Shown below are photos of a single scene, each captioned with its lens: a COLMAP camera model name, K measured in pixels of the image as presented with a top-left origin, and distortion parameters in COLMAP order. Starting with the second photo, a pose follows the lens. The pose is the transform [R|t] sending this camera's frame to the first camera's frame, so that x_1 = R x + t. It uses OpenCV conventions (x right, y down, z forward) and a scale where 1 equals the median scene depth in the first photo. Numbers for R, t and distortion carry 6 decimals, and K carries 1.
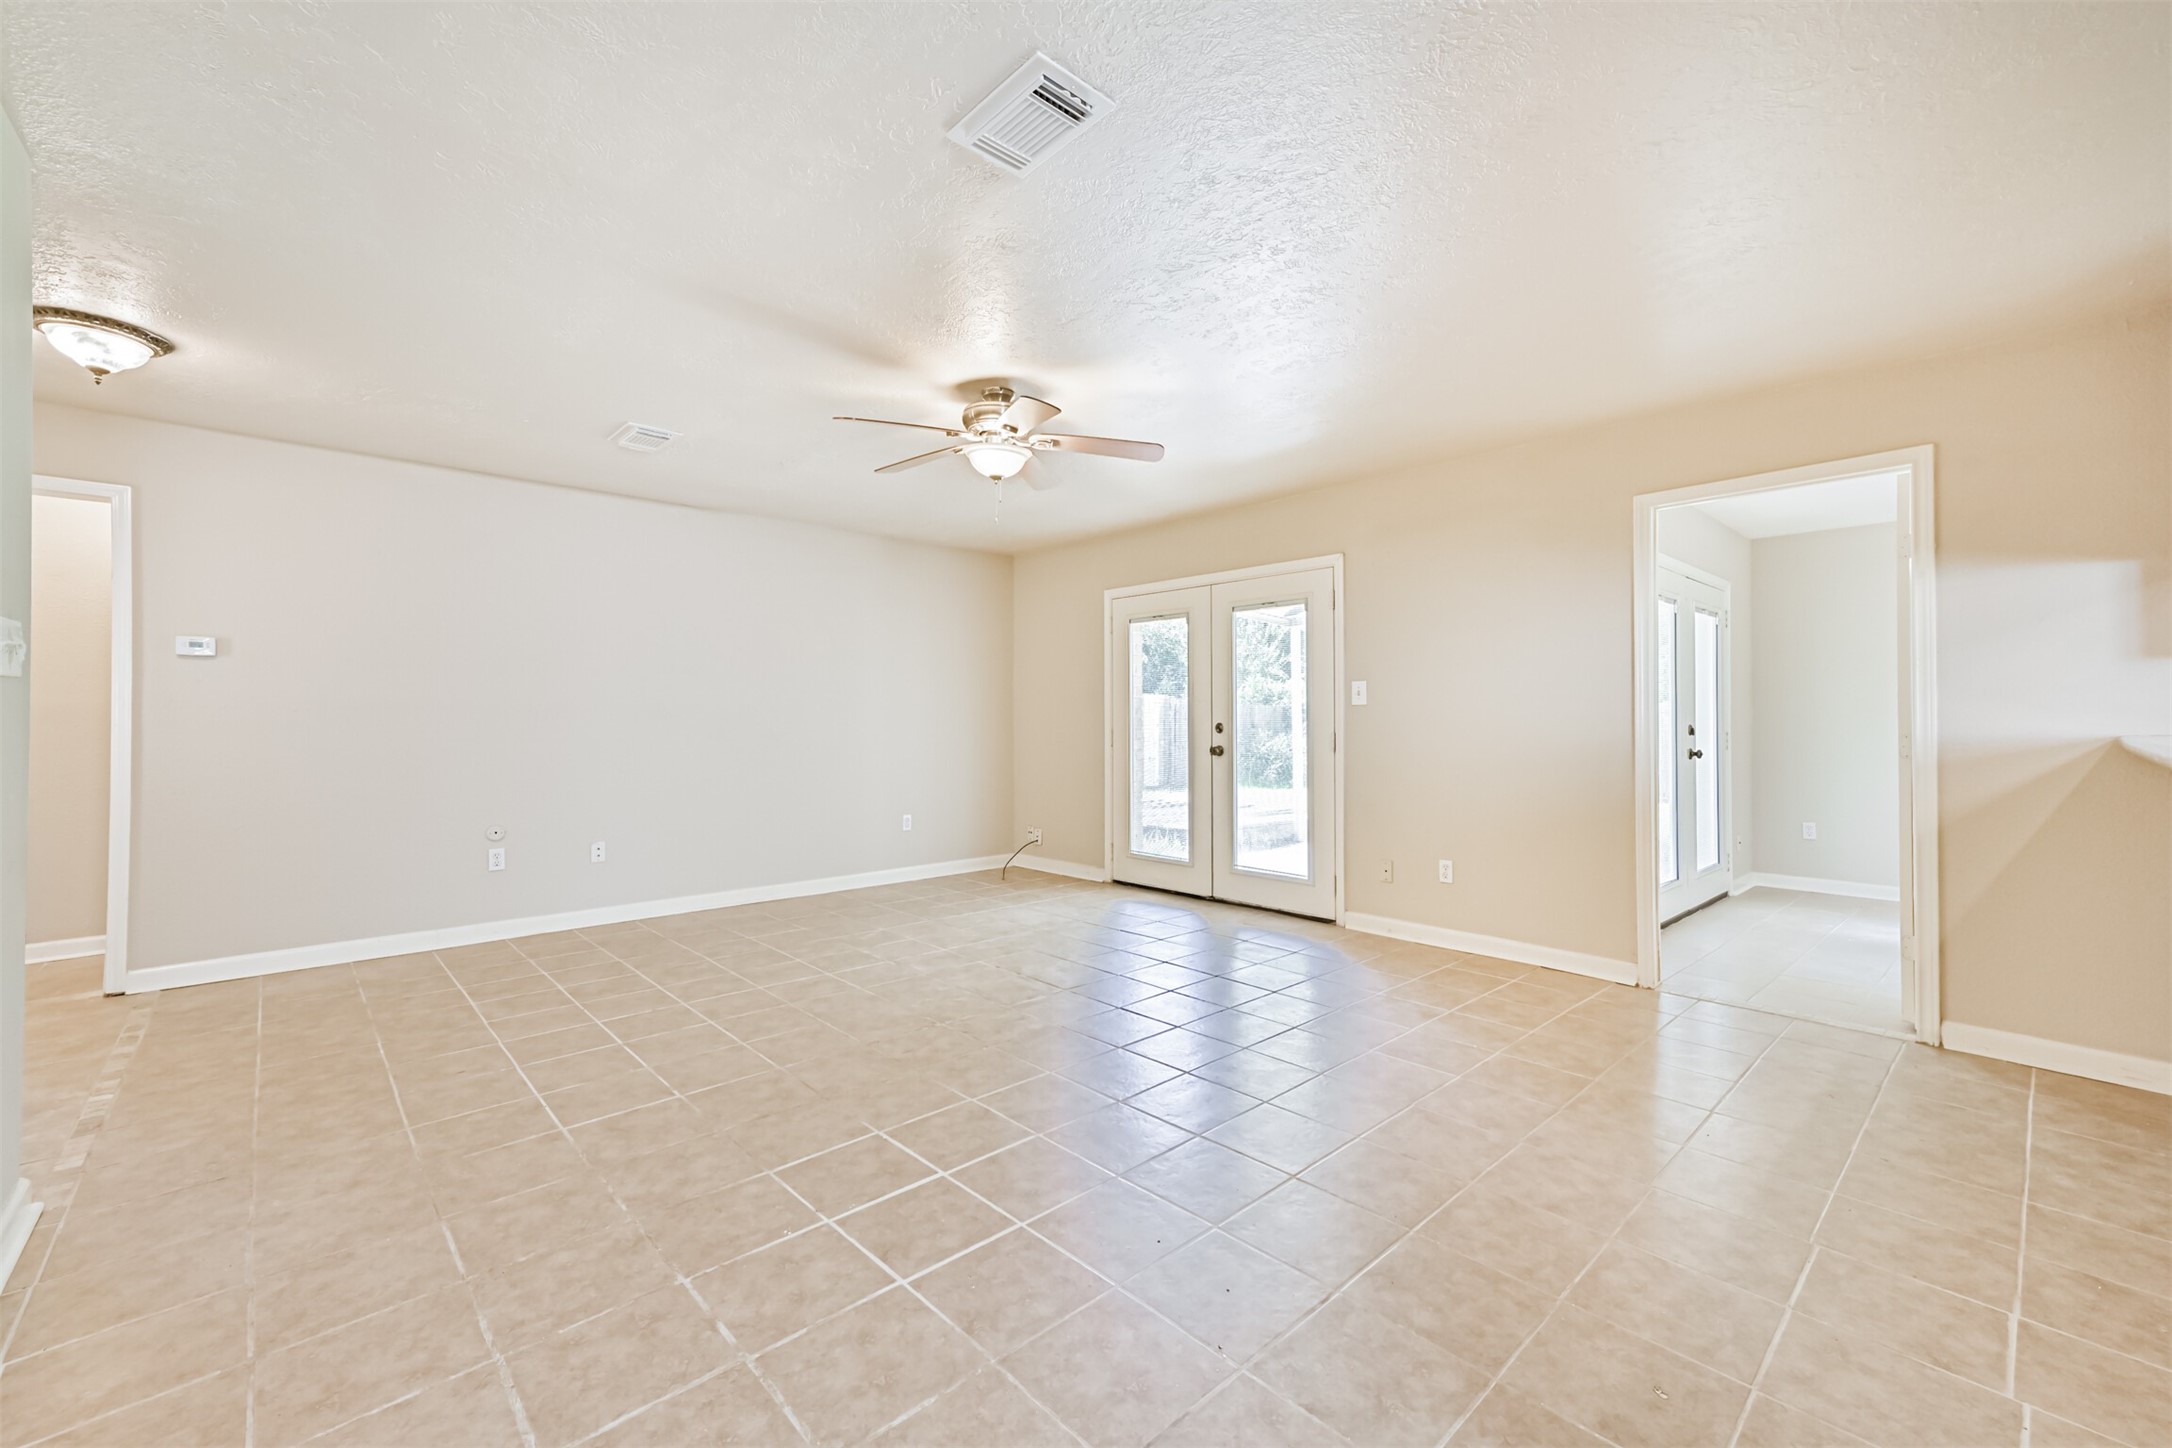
lens RADIAL K [[889.5, 0, 1098.6], [0, 889.5, 713.0], [0, 0, 1]] dist [0.020221, -0.000142]
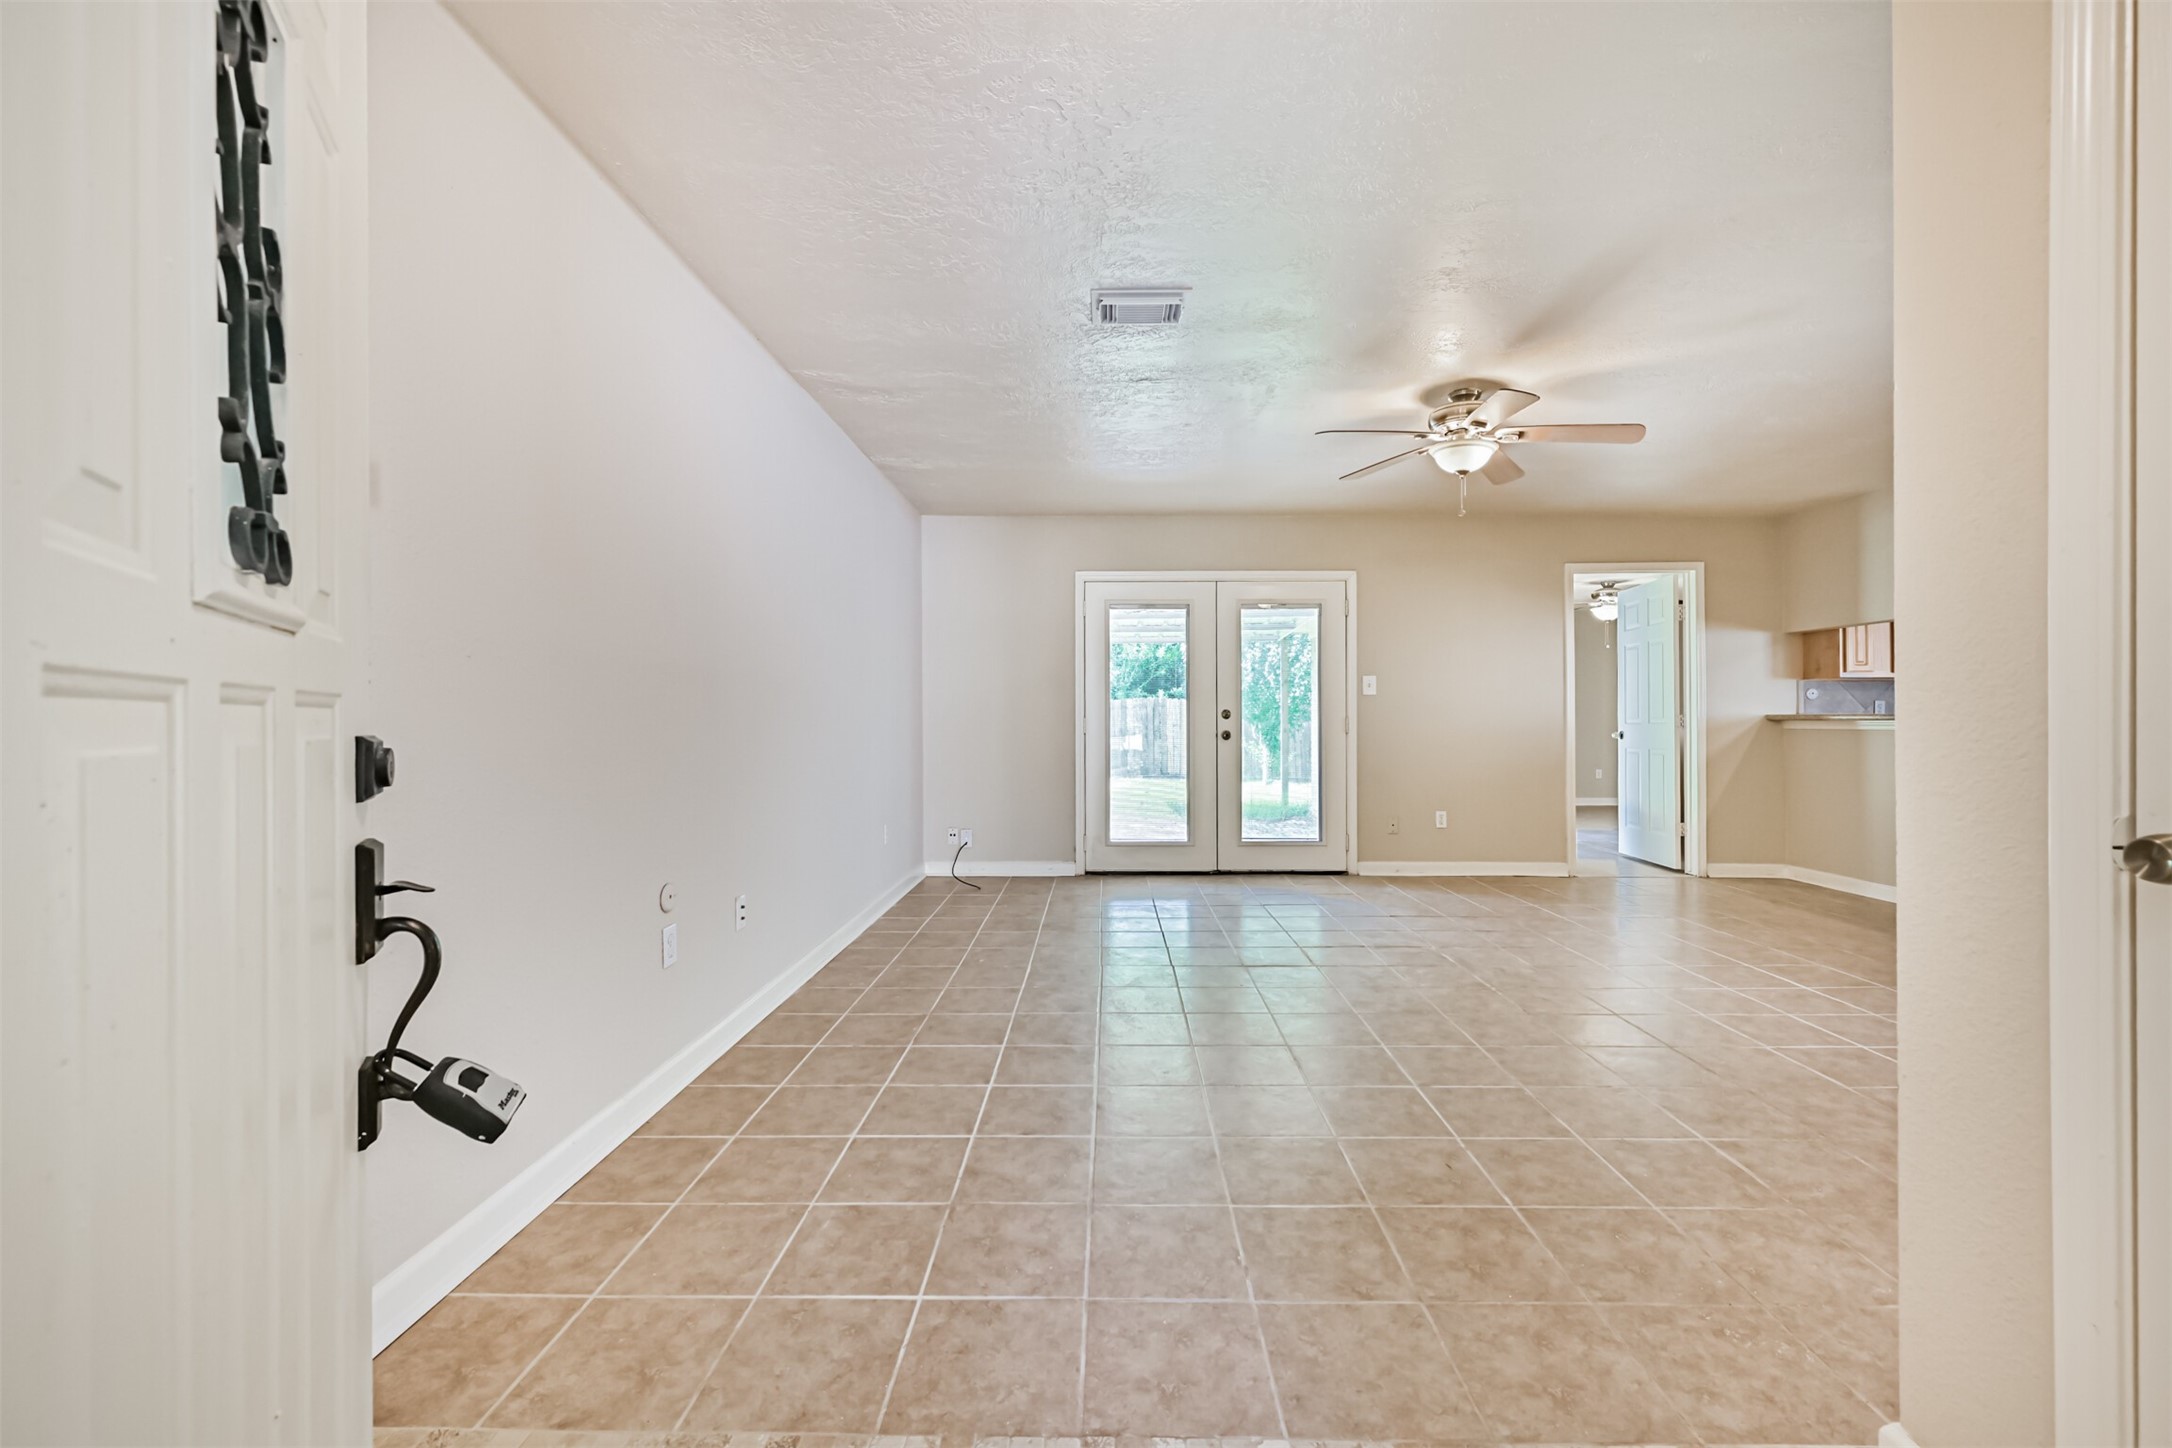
lens RADIAL K [[869.9, 0, 1096.1], [0, 869.9, 724.5], [0, 0, 1]] dist [-0.000355, -0.000038]
pose [[0.691317, -0.003976, 0.722540, -0.998636], [-0.005243, 0.999931, 0.010518, 0.025222], [-0.722532, -0.011060, 0.691249, 0.511862]]
